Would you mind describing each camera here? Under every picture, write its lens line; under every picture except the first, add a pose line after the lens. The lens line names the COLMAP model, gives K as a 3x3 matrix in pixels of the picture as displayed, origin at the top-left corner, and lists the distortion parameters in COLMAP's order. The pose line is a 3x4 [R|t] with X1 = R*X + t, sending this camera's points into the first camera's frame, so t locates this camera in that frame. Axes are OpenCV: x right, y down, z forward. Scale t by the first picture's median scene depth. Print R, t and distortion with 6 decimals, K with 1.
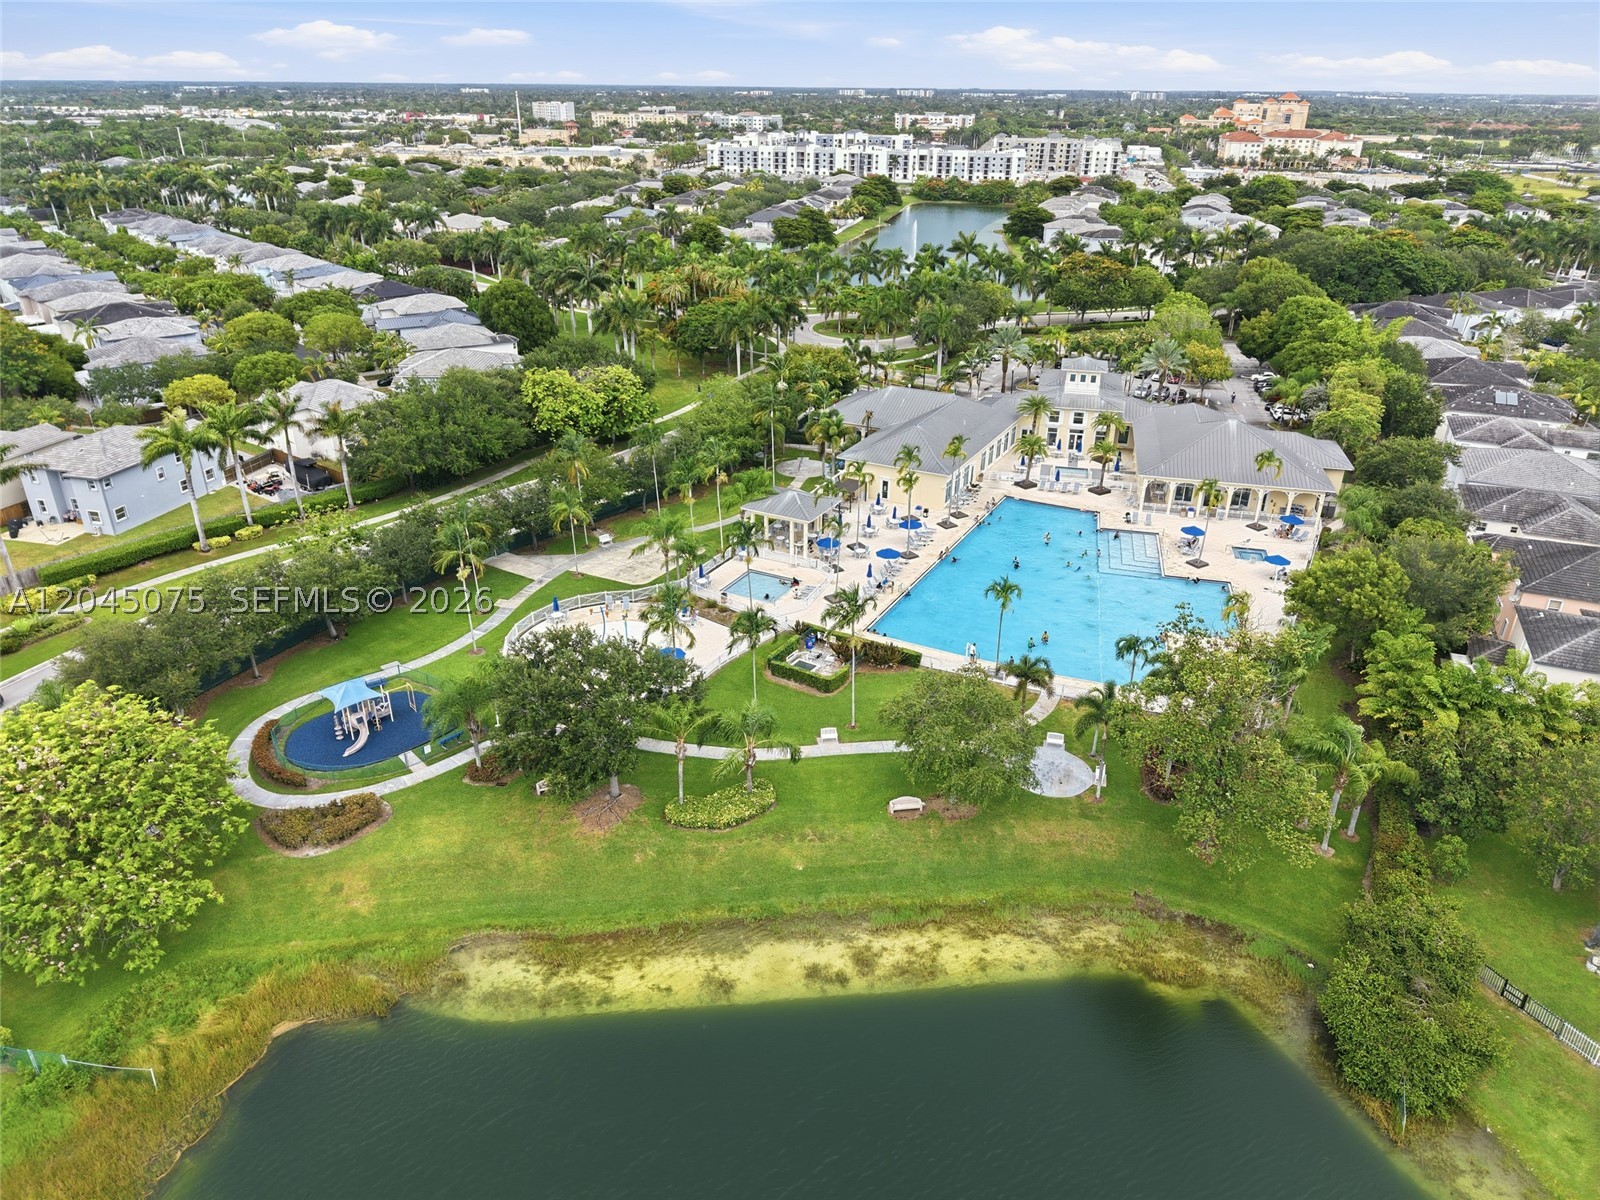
lens RADIAL K [[1090.2, 0, 800.0], [0, 1090.2, 600.0], [0, 0, 1]] dist [0.043044, -0.037837]
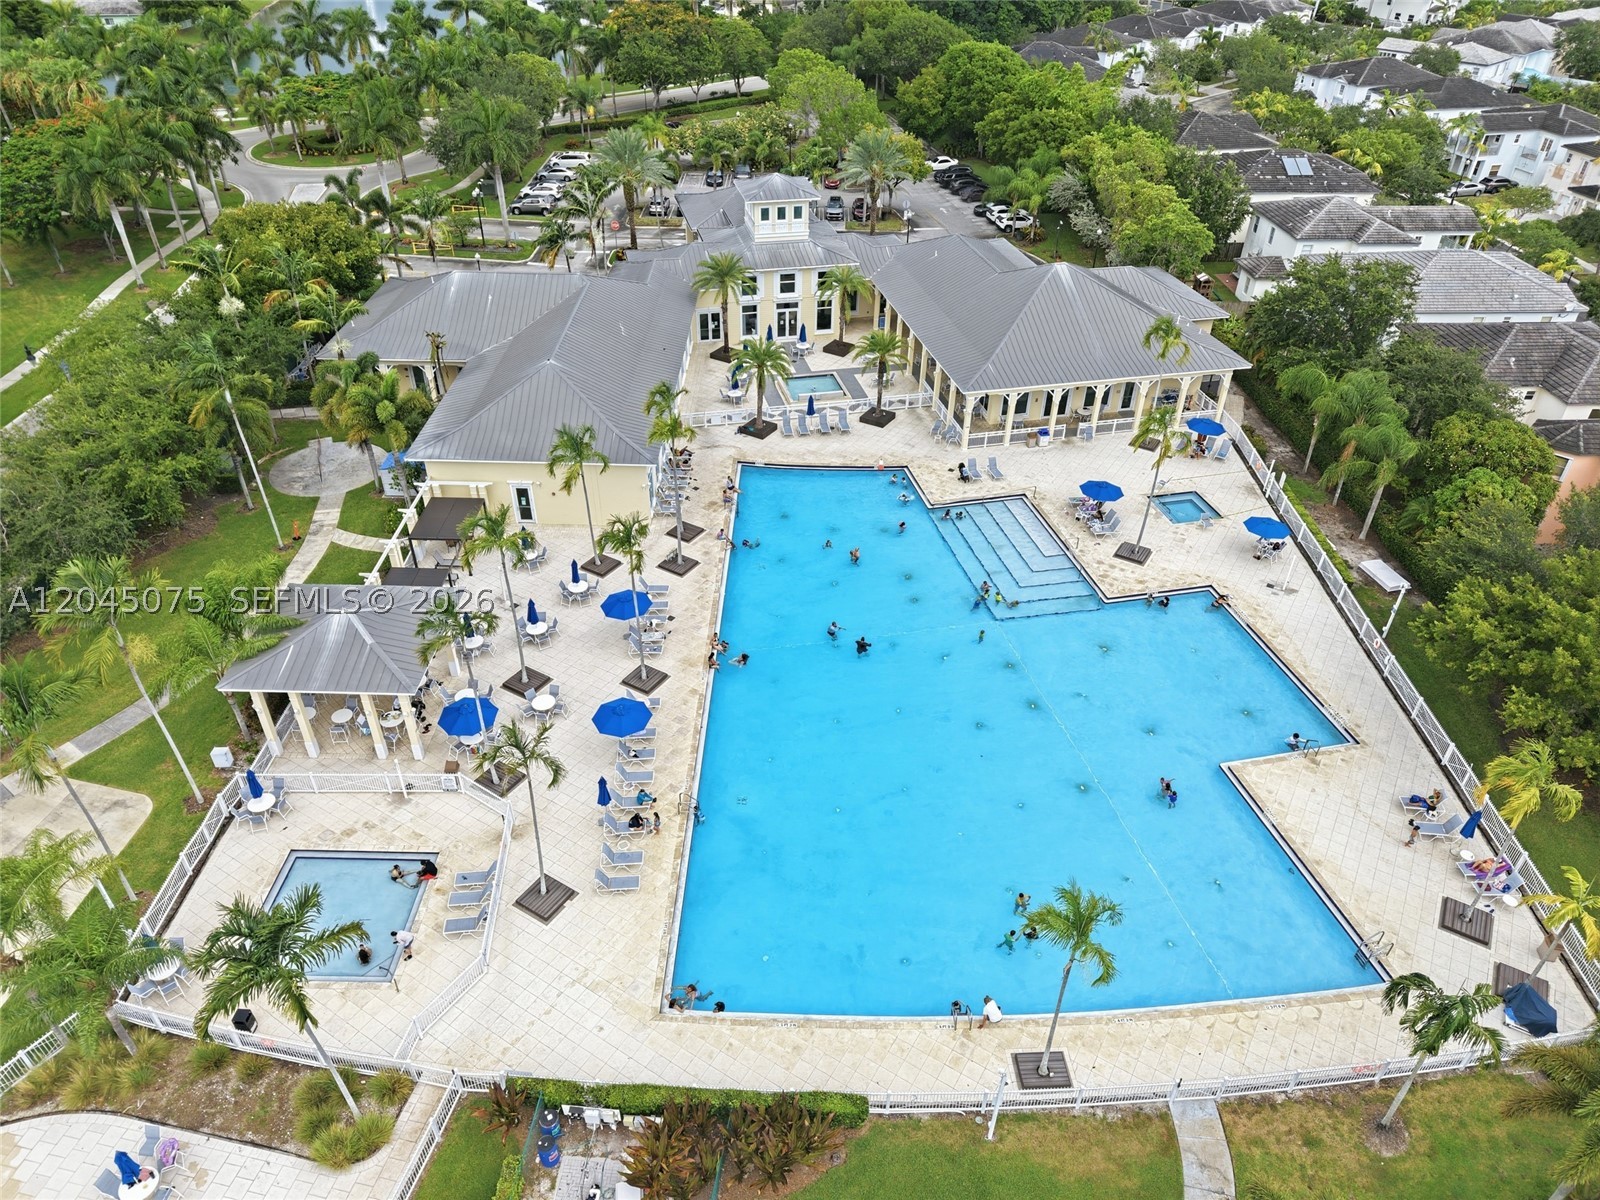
lens RADIAL K [[1090.2, 0, 800.0], [0, 1090.2, 600.0], [0, 0, 1]] dist [0.043044, -0.037837]
pose [[0.896649, -0.256873, 0.360606, 0.000235], [0.188679, 0.958520, 0.213636, -0.111187], [-0.400525, -0.123518, 0.907922, 0.379926]]
